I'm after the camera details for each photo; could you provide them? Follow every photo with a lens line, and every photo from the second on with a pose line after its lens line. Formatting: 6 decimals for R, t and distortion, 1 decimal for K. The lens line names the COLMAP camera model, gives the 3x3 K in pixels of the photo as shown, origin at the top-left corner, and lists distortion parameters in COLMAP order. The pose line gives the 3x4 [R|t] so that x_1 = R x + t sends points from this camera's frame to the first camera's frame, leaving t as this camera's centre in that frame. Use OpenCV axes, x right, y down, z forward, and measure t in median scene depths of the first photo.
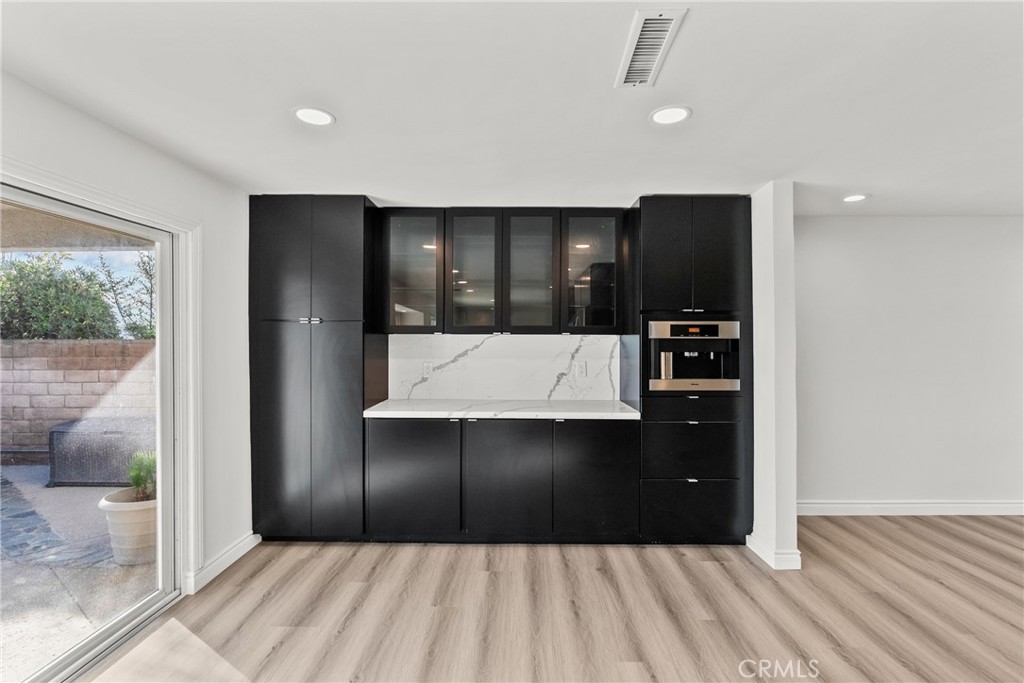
lens RADIAL K [[466.2, 0, 517.5], [0, 466.2, 342.8], [0, 0, 1]] dist [-0.007622, 0.002942]
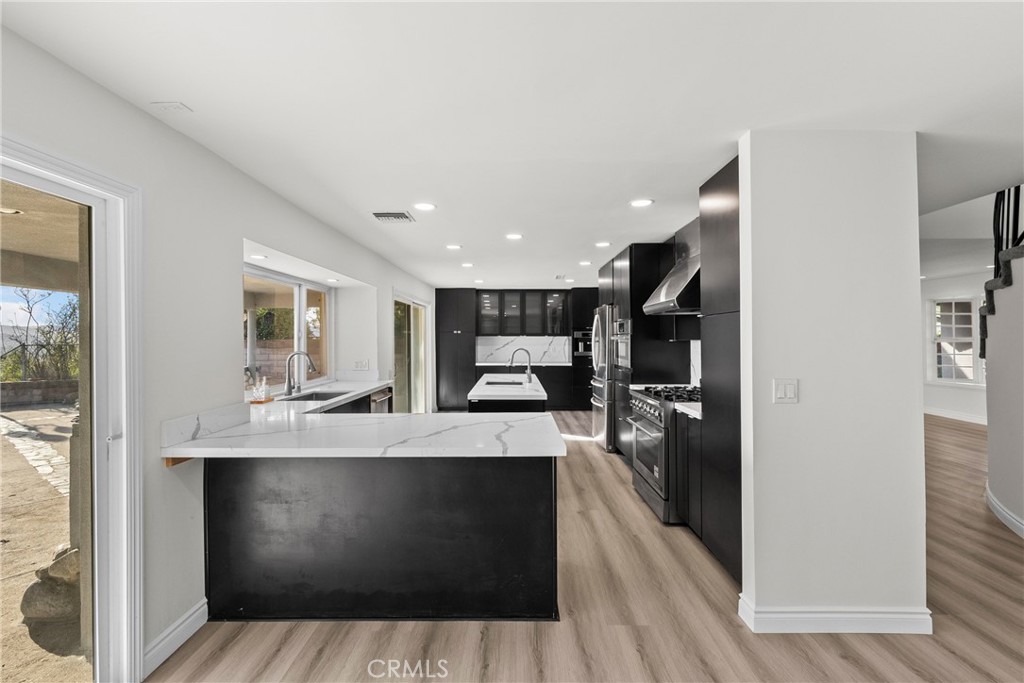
lens RADIAL K [[466.2, 0, 512.6], [0, 466.2, 341.7], [0, 0, 1]] dist [-0.007622, 0.002942]
pose [[0.999974, -0.006692, -0.002749, -0.085148], [0.006702, 0.999971, 0.003700, 0.002573], [0.002724, -0.003718, 0.999989, -1.695753]]
